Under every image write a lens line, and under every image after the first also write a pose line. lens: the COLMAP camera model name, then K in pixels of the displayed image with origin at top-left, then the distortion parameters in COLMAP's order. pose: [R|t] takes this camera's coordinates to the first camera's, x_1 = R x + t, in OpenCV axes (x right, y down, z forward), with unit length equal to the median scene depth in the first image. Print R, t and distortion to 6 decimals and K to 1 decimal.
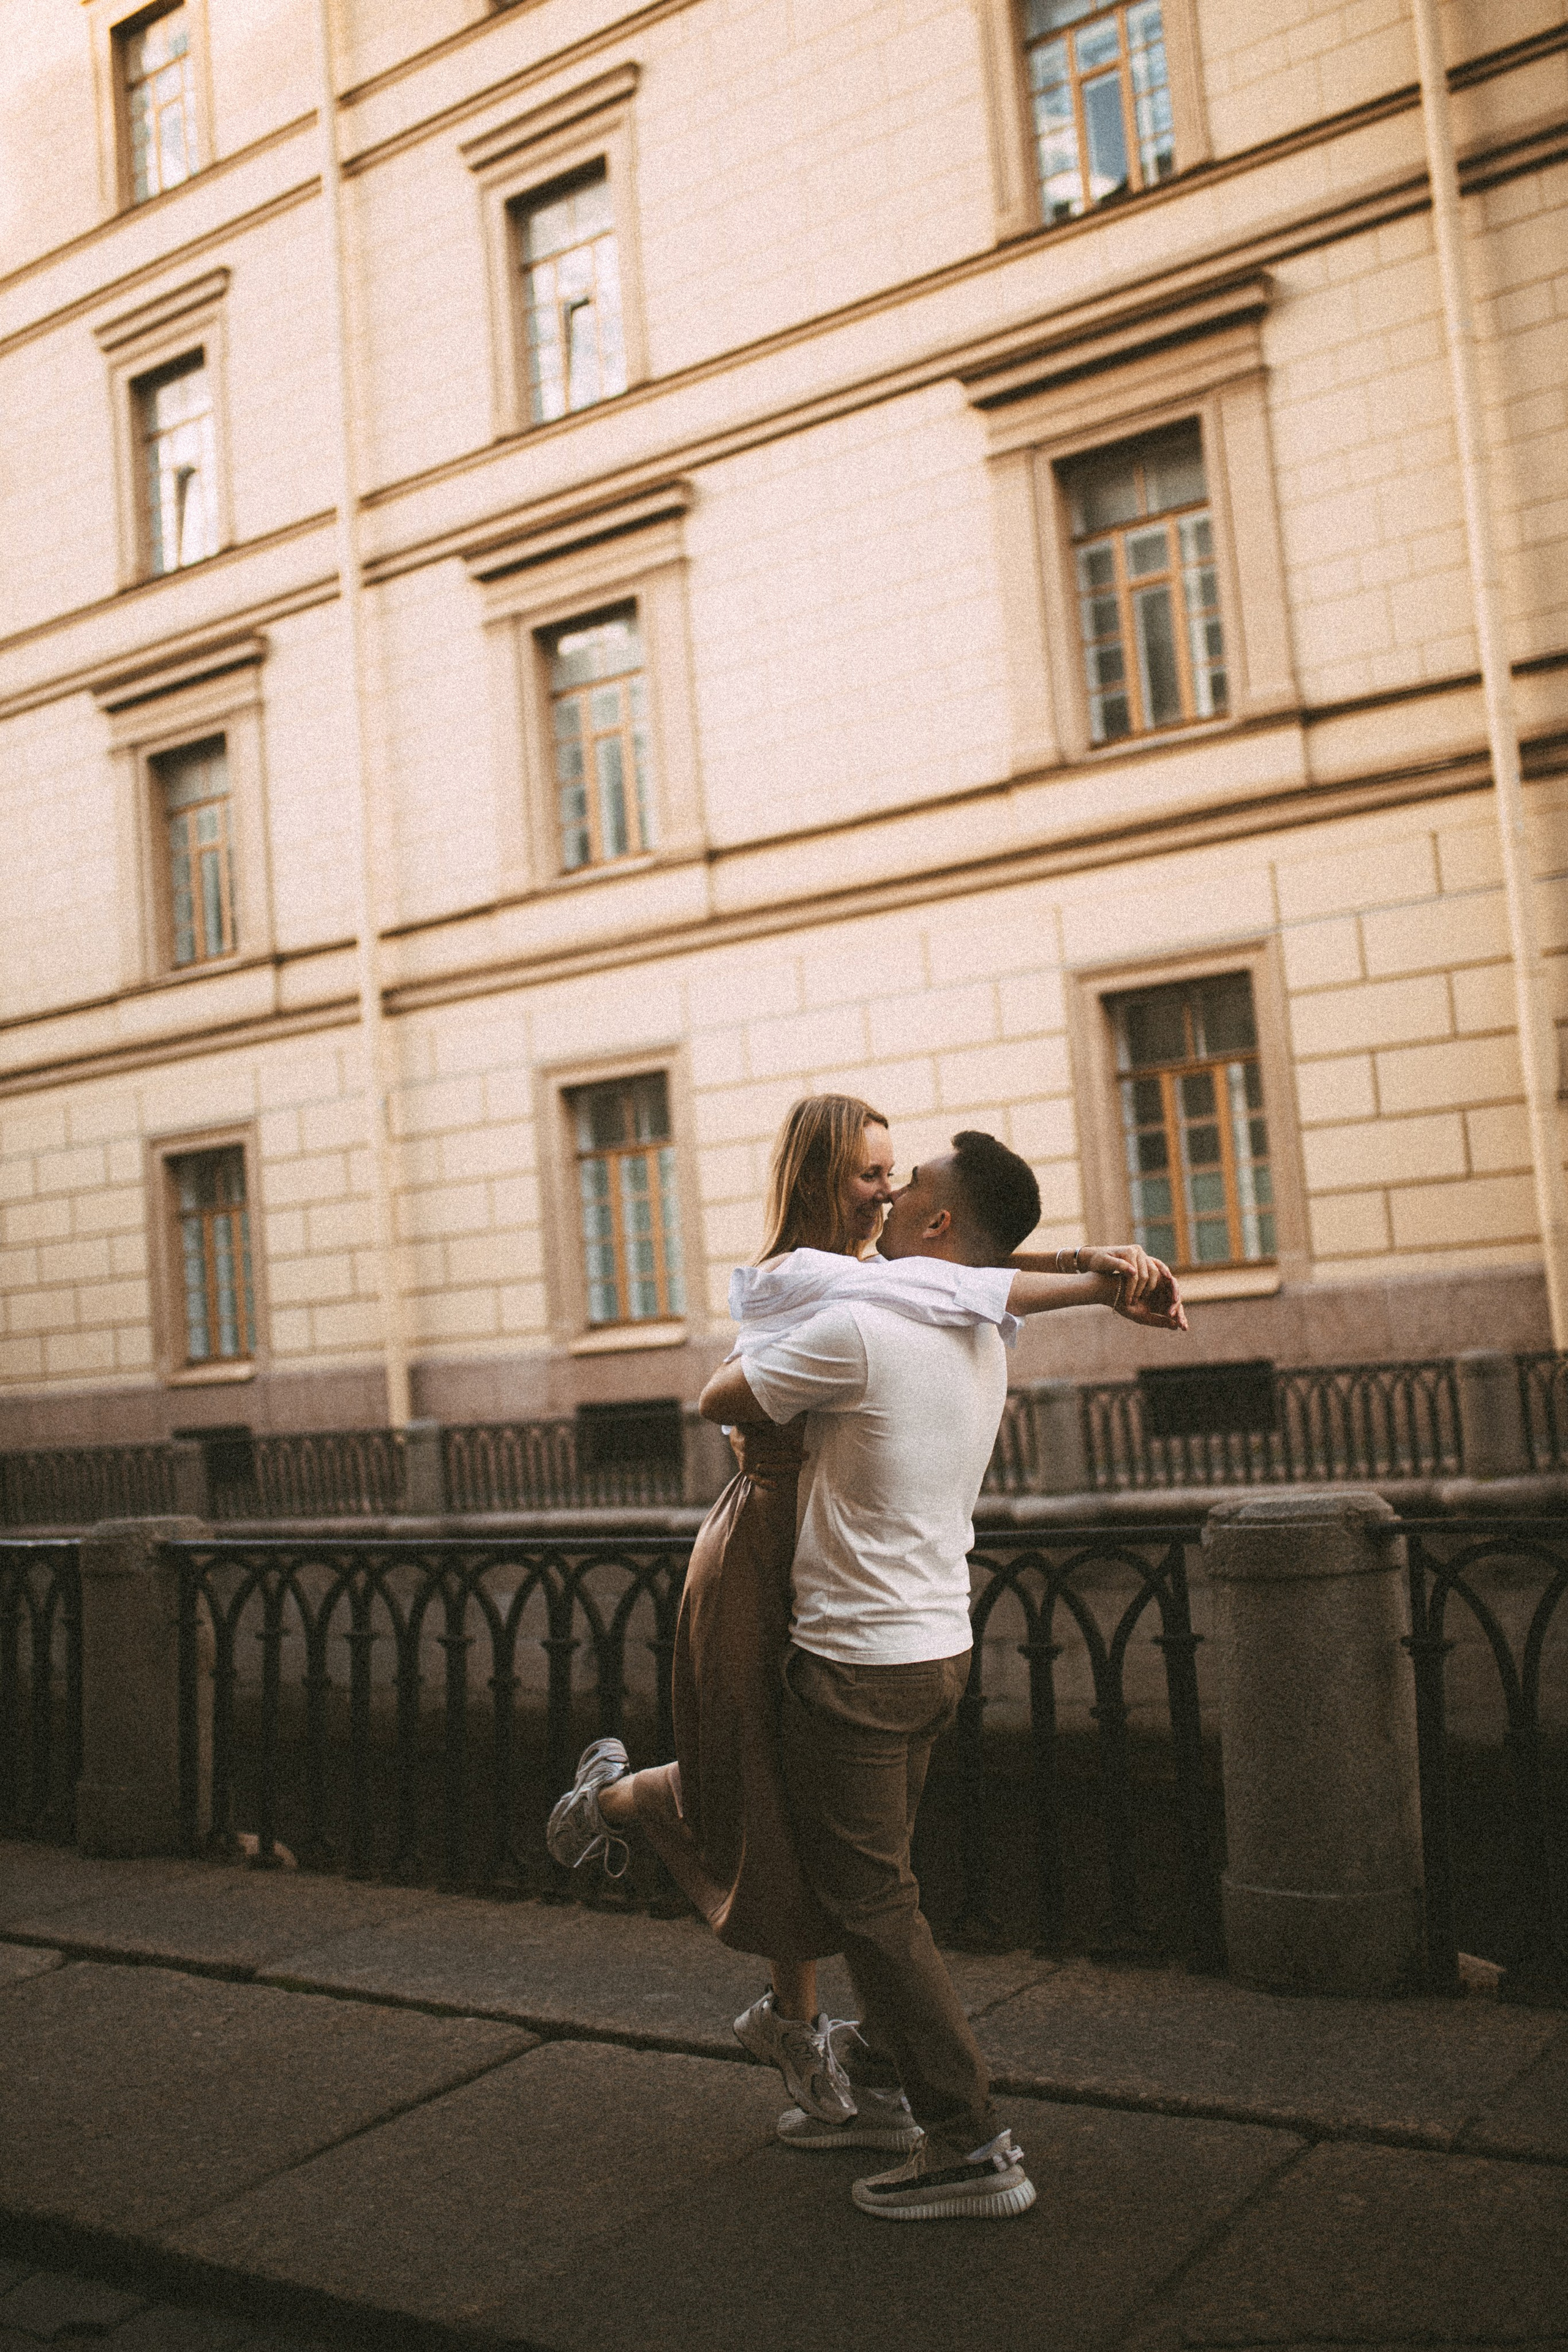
lens RADIAL K [[1948.0, 0, 840.8], [0, 1948.0, 1211.3], [0, 0, 1]] dist [-0.039995, 0.032350]
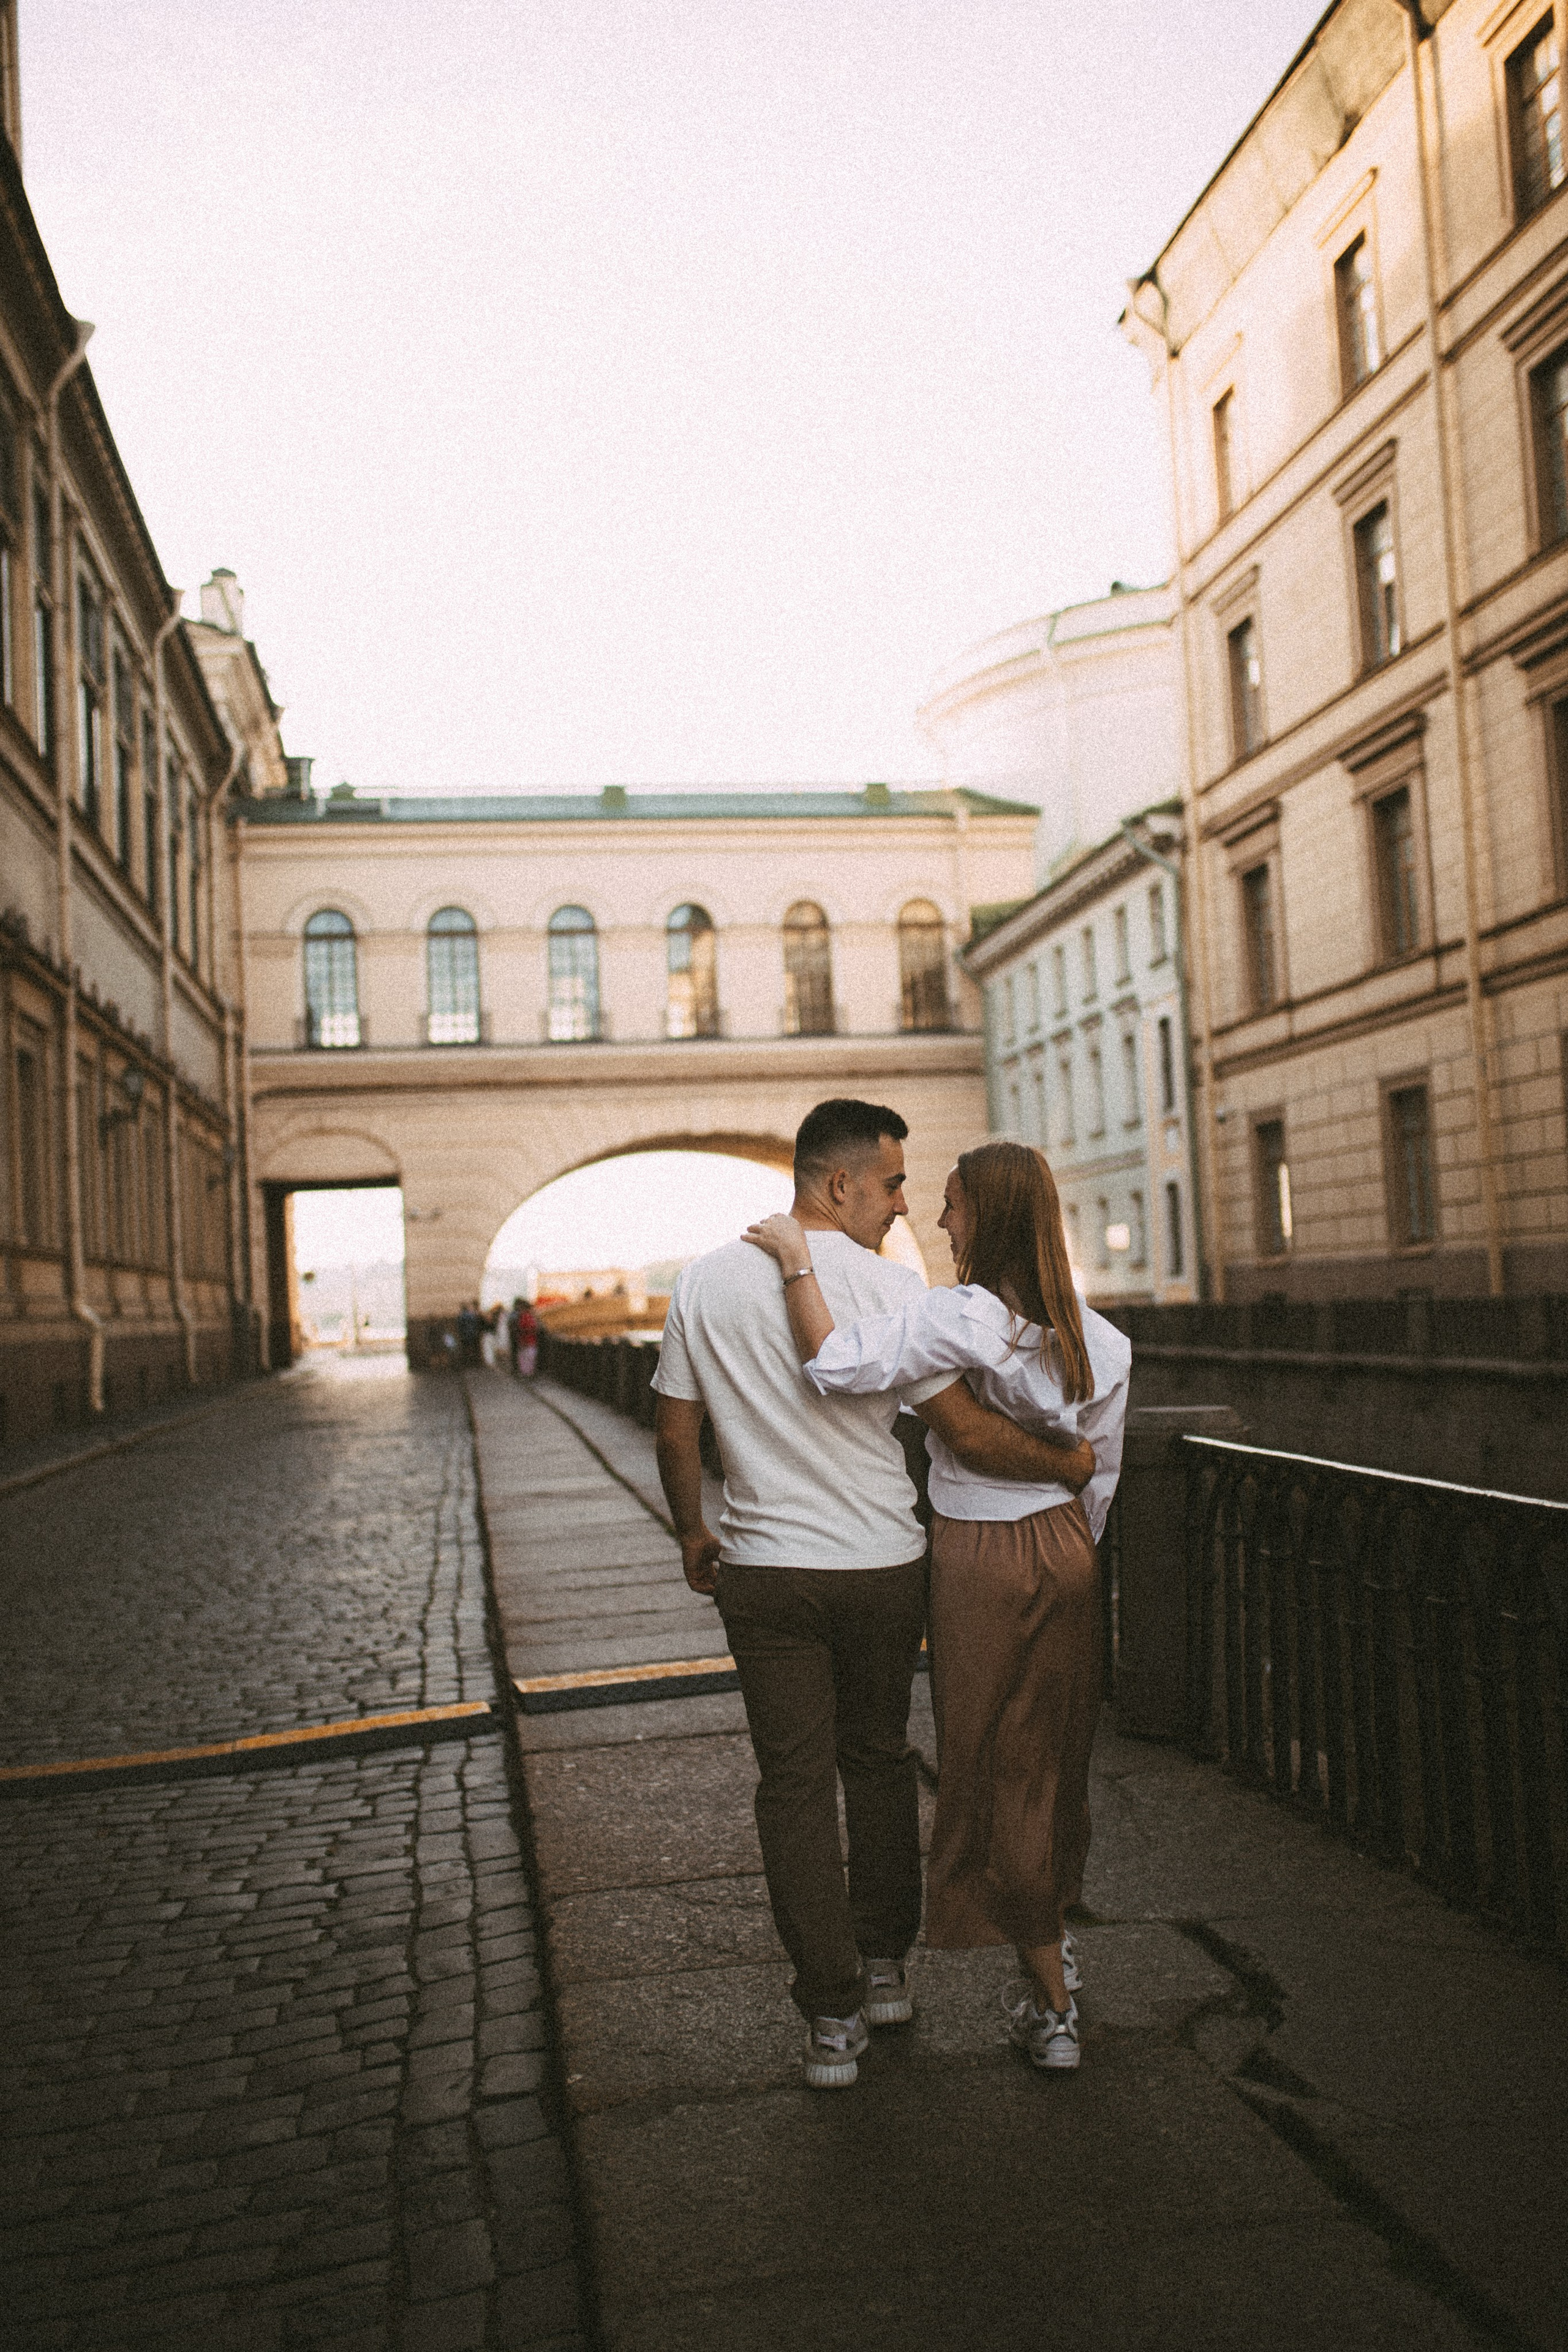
lens RADIAL K [[1948.0, 0, 786.5], [0, 1948.0, 1176.6], [0, 0, 1]] dist [-0.039995, 0.032350]
pose [[0.656688, -0.006234, -0.754137, 0.459450], [0.056416, 0.997570, 0.040880, -0.054601], [0.752050, -0.069390, 0.655444, -0.270453]]
